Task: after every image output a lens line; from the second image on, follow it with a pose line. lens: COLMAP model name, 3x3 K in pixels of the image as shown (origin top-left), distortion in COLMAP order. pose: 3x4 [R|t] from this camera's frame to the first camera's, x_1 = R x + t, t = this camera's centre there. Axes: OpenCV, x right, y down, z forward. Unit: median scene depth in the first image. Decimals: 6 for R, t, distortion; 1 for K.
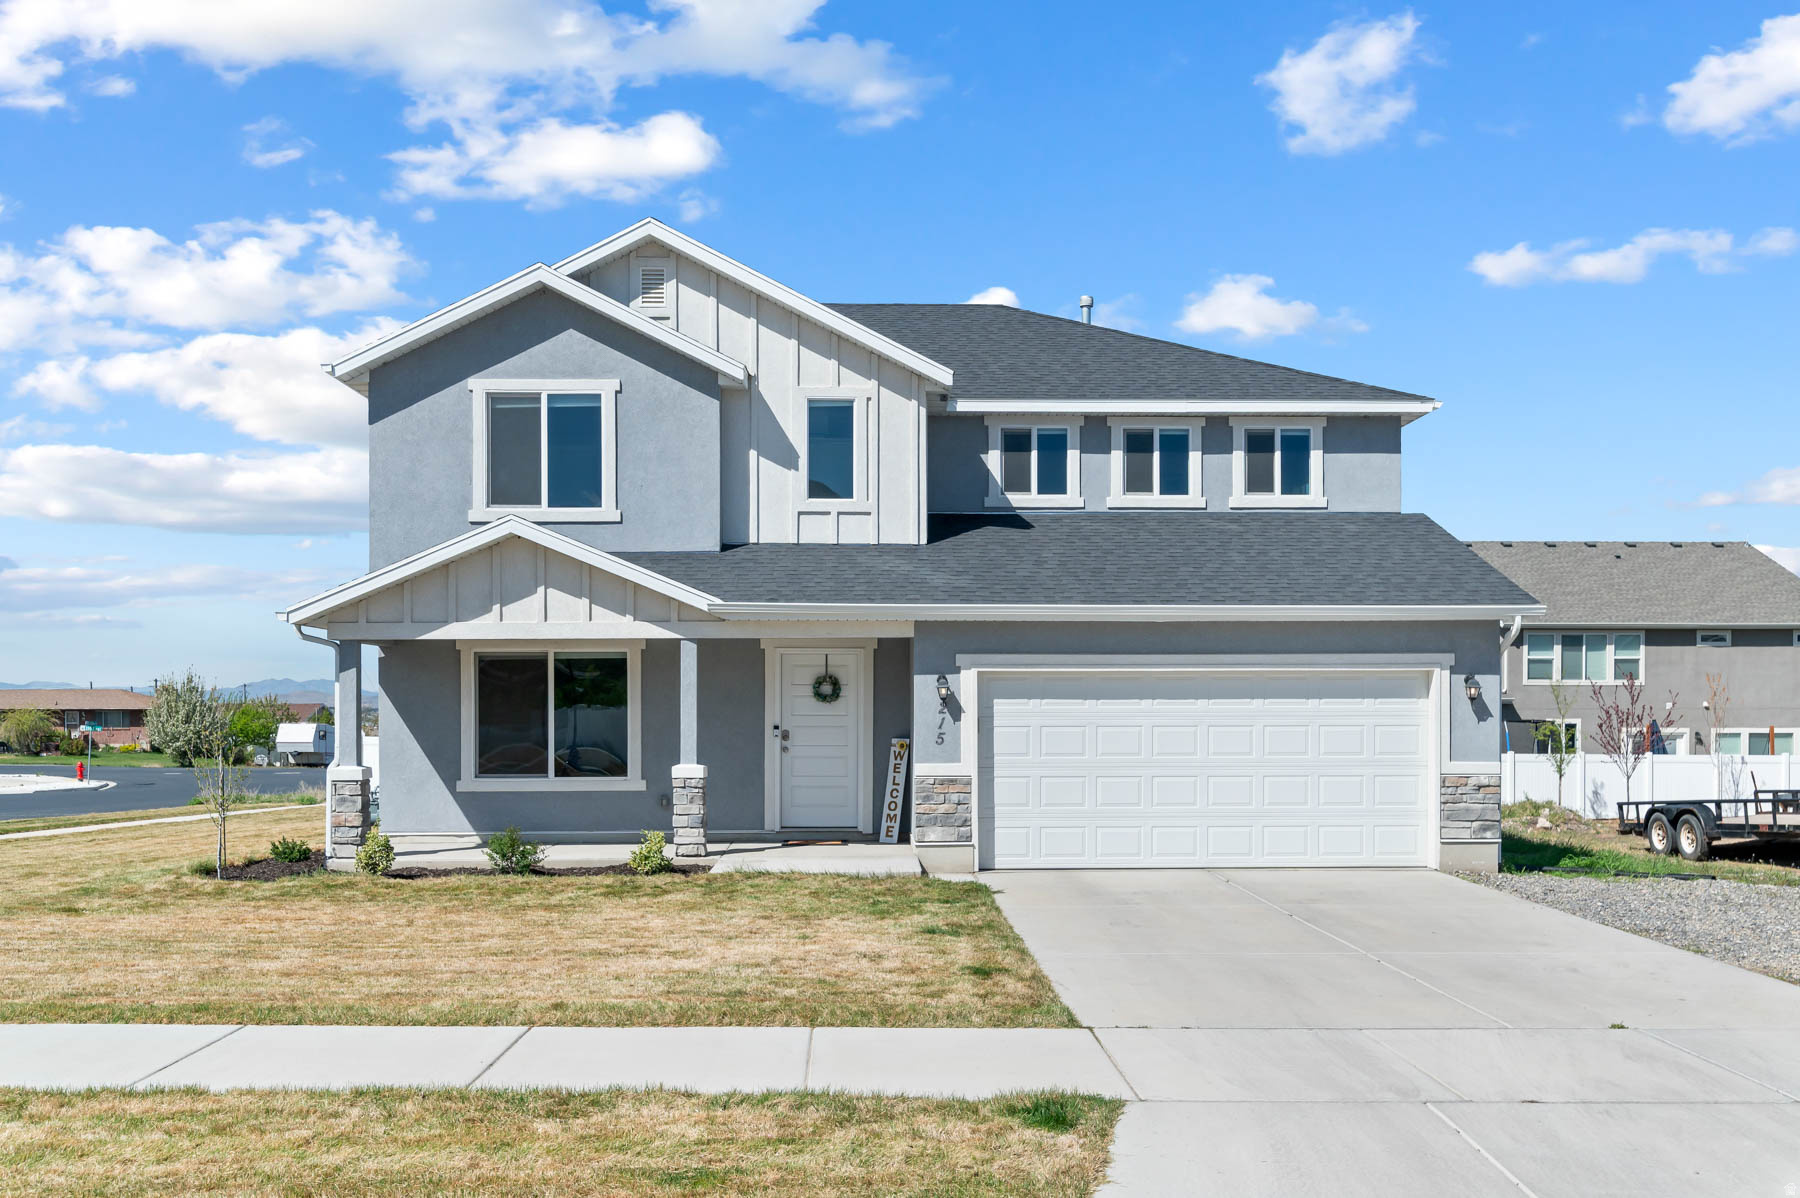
lens RADIAL K [[1534.8, 0, 897.7], [0, 1534.8, 706.2], [0, 0, 1]] dist [0.000876, 0.000232]
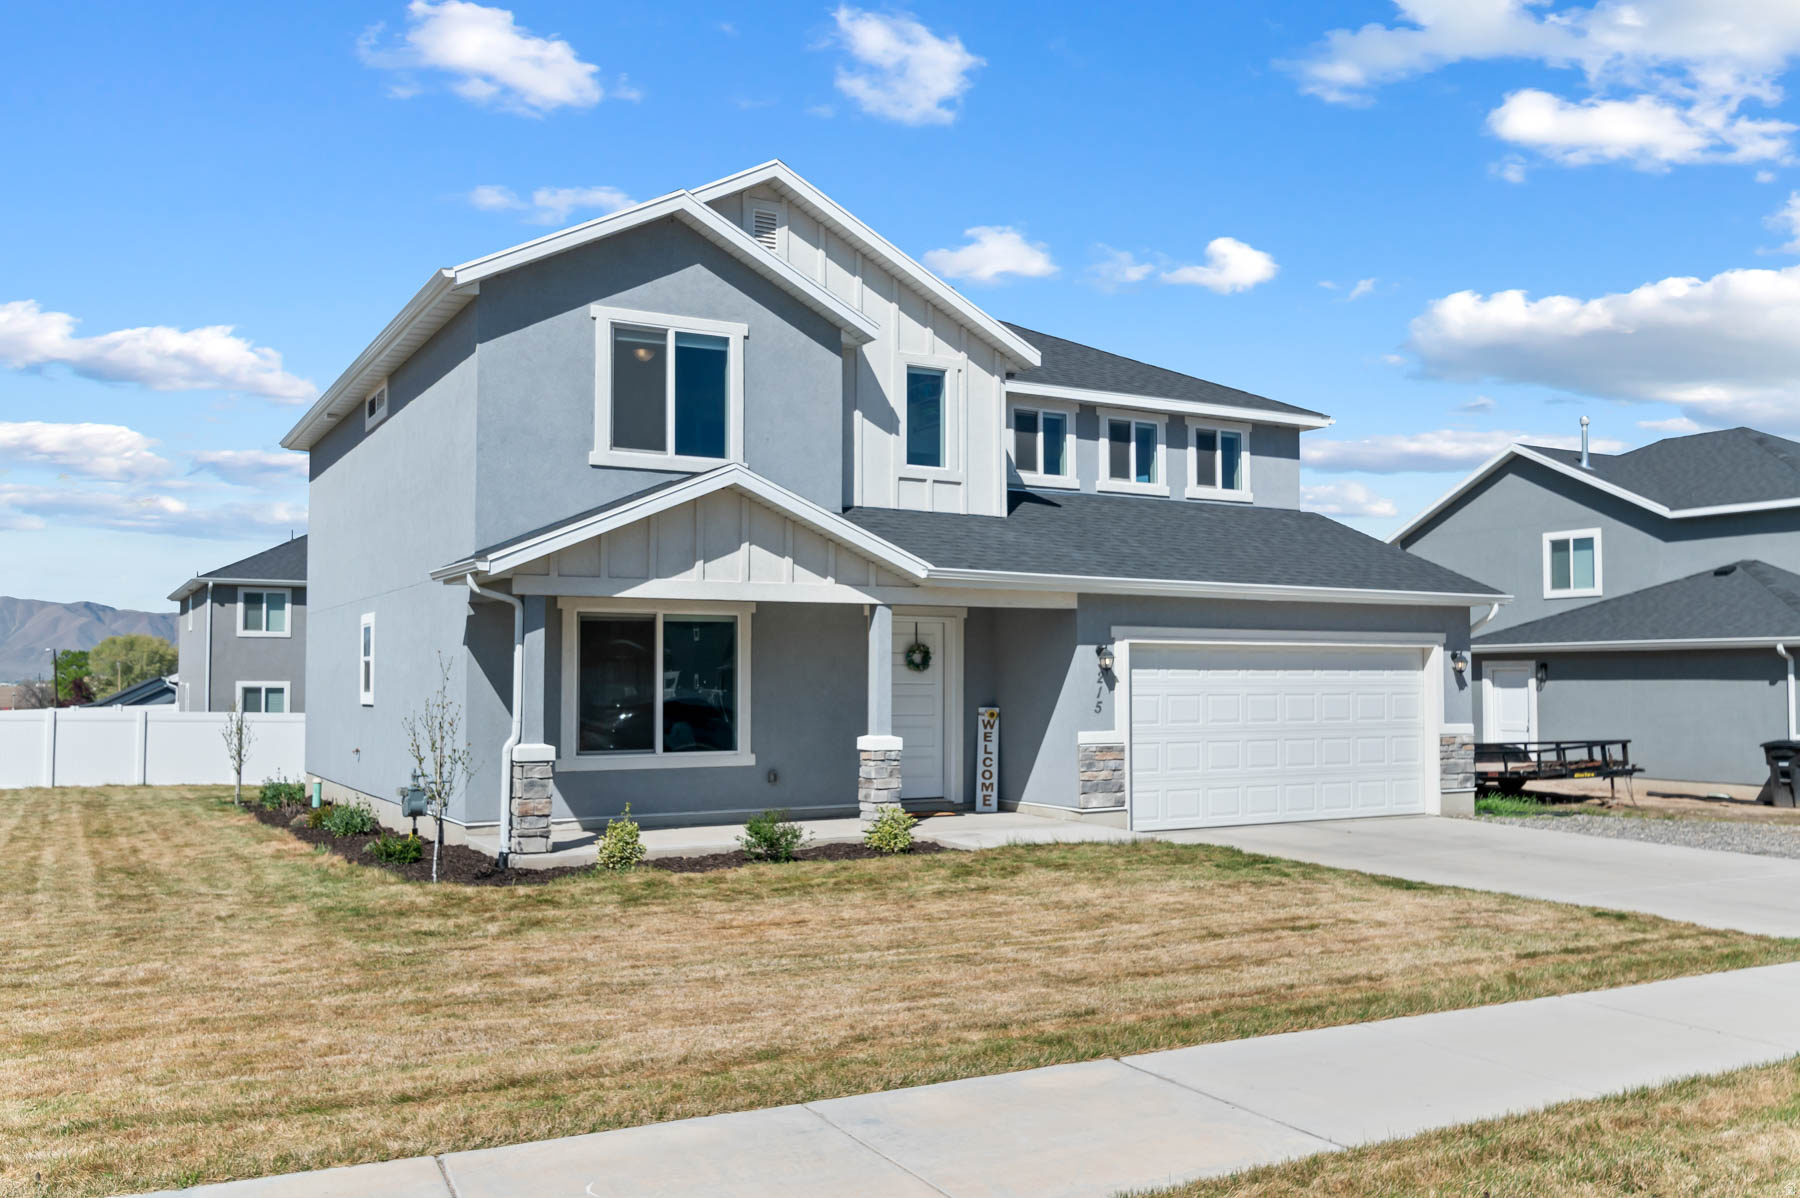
lens RADIAL K [[1506.9, 0, 900.0], [0, 1506.9, 599.0], [0, 0, 1]] dist [0.001312, 0.000277]
pose [[0.881073, 0.027777, 0.472165, -0.520616], [-0.004768, 0.998745, -0.049857, -0.000409], [-0.472957, 0.041676, 0.880099, 0.152918]]
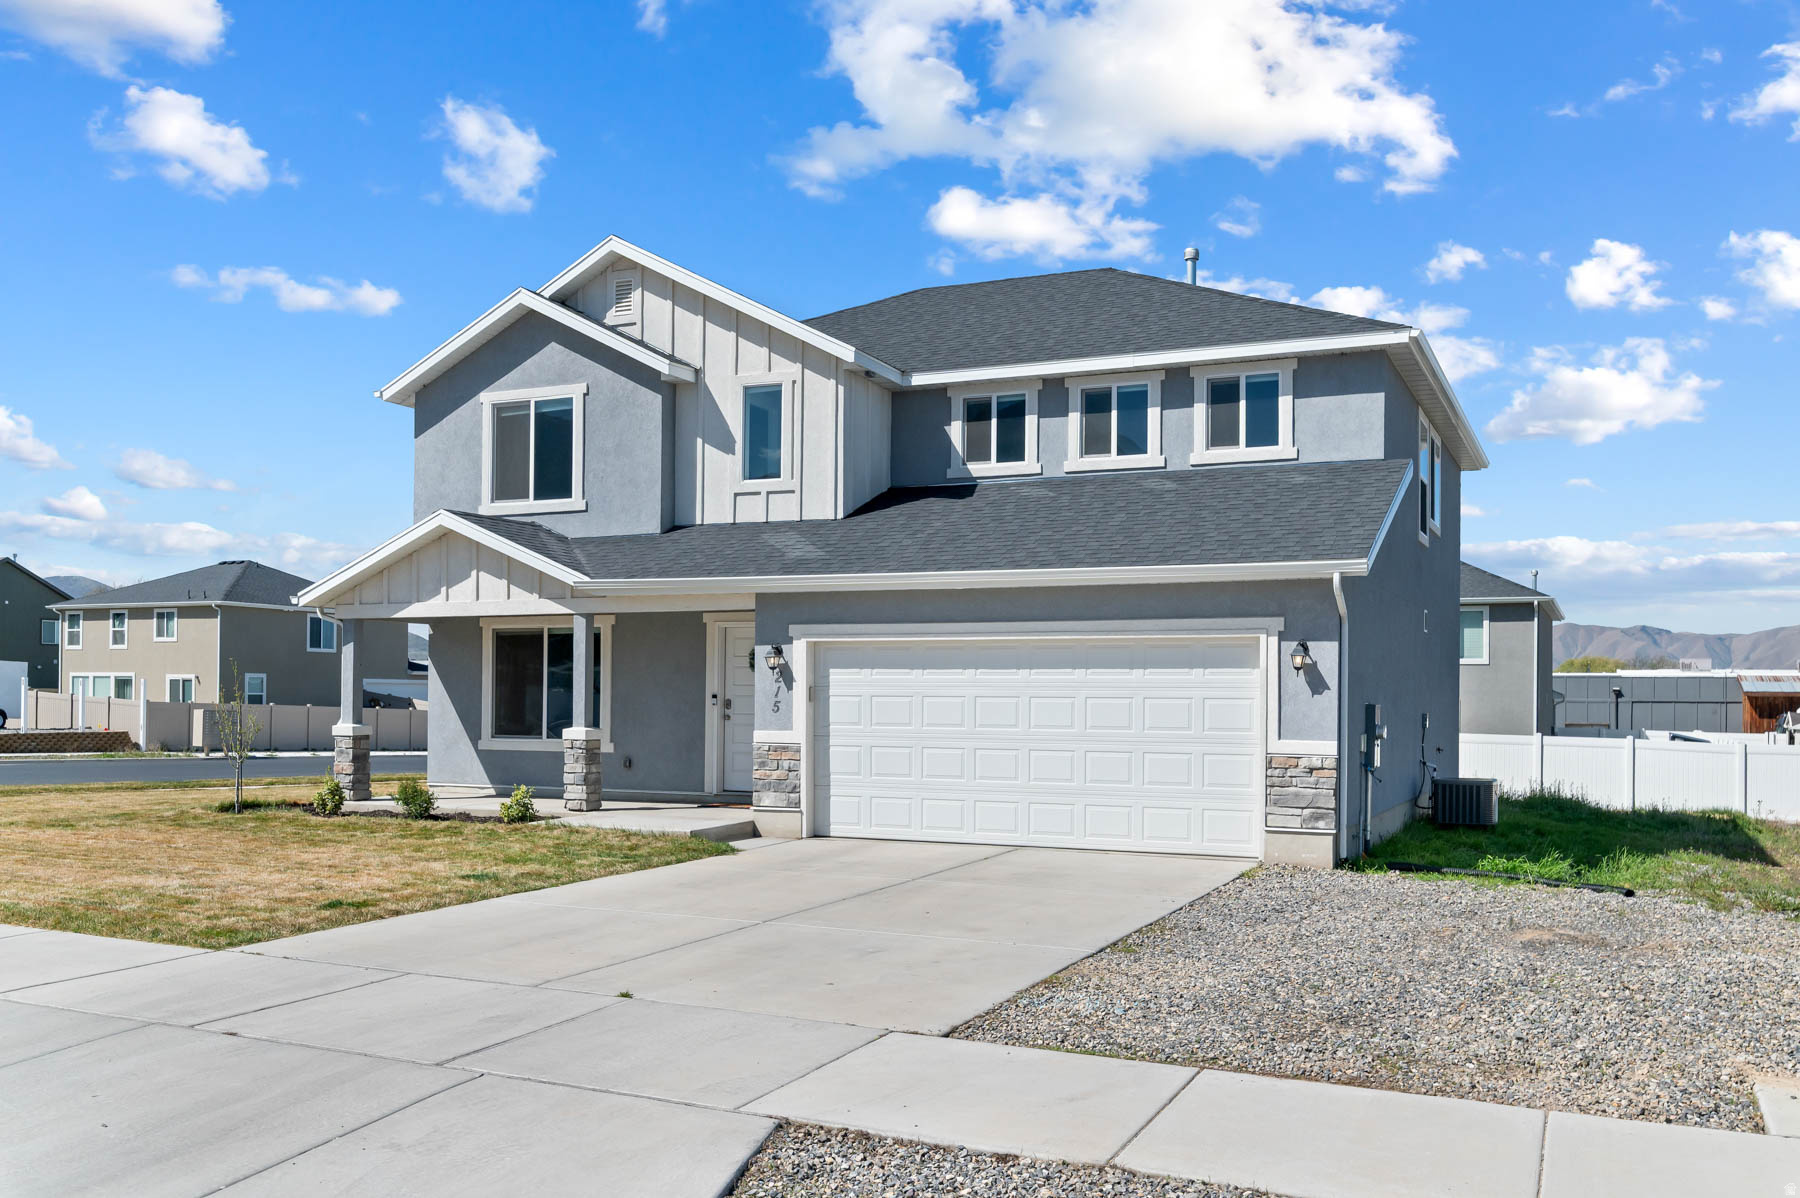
lens RADIAL K [[1531.2, 0, 903.3], [0, 1531.2, 669.1], [0, 0, 1]] dist [0.000340, -0.000858]
pose [[0.897361, 0.000733, -0.441296, 0.509655], [-0.006999, 0.999896, -0.012572, 0.007418], [0.441241, 0.014370, 0.897274, 0.103695]]
